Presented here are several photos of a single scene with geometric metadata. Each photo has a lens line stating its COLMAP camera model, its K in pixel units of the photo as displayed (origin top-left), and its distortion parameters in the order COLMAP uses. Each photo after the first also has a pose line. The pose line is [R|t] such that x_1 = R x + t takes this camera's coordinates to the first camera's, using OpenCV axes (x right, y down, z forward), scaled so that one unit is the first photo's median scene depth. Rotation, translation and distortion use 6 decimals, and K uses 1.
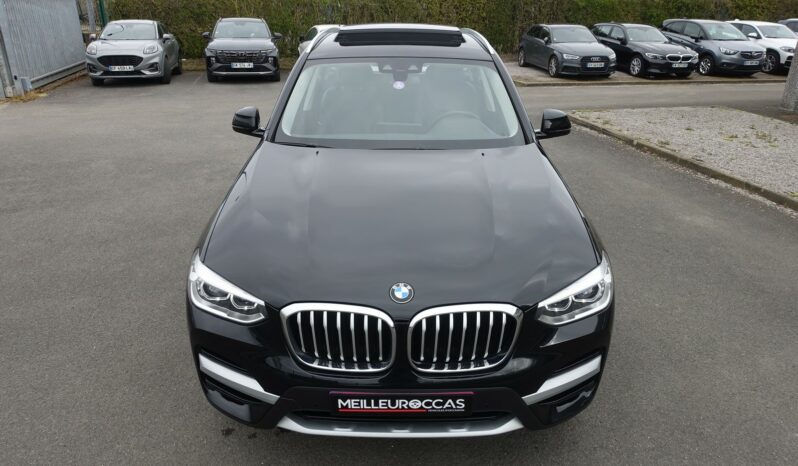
lens RADIAL K [[546.4, 0, 400.4], [0, 546.4, 232.1], [0, 0, 1]] dist [-0.015409, 0.011653]
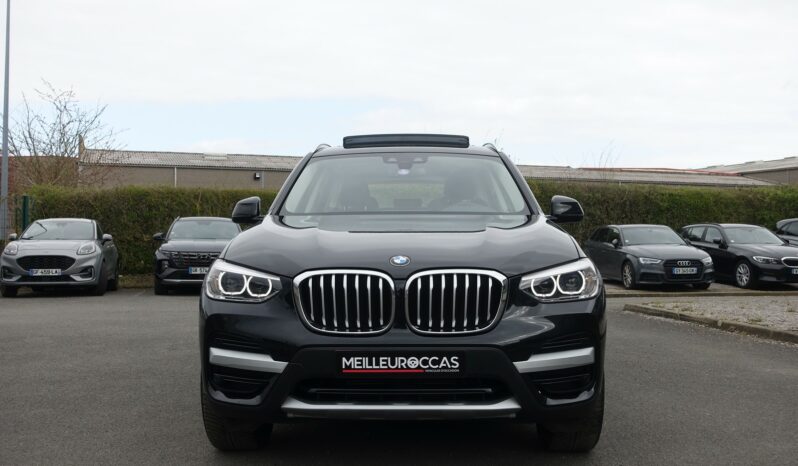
lens RADIAL K [[855.9, 0, 401.5], [0, 855.9, 230.8], [0, 0, 1]] dist [-0.032494, 0.000000]
pose [[0.999706, -0.011062, -0.021589, 0.043209], [0.001804, 0.921408, -0.388593, 0.728284], [0.024191, 0.388440, 0.921156, -0.663824]]
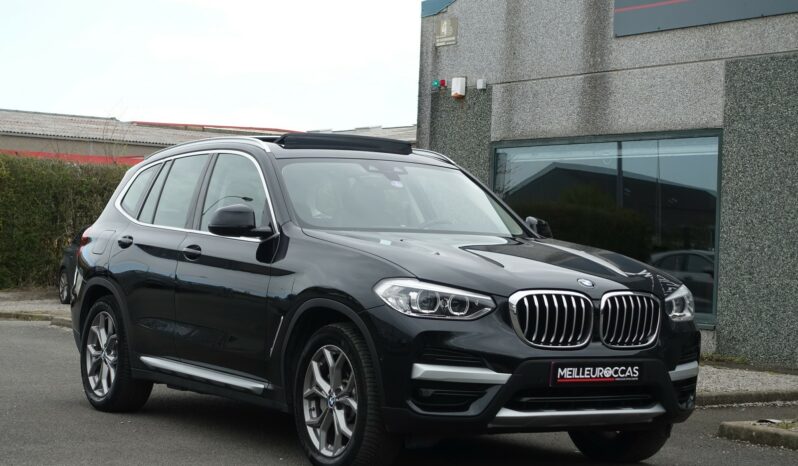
lens RADIAL K [[1740.3, 0, 398.8], [0, 1740.3, 232.9], [0, 0, 1]] dist [-0.143353, 0.000000]
pose [[0.855100, 0.024541, 0.517882, -2.418774], [0.169538, 0.930729, -0.324038, 1.211023], [-0.489960, 0.364885, 0.791706, -2.000132]]
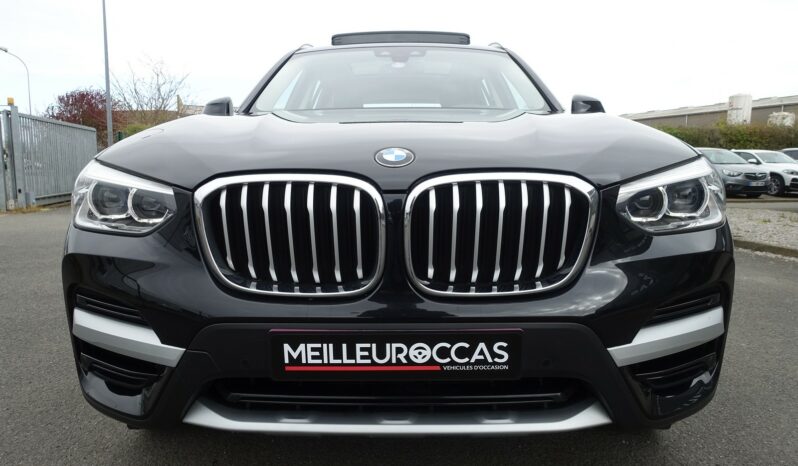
lens RADIAL K [[546.4, 0, 399.4], [0, 546.4, 234.6], [0, 0, 1]] dist [-0.015409, 0.011653]
pose [[0.999814, -0.010939, -0.015870, 0.015710], [0.006417, 0.965282, -0.261129, 0.341105], [0.018176, 0.260979, 0.965173, 0.421584]]
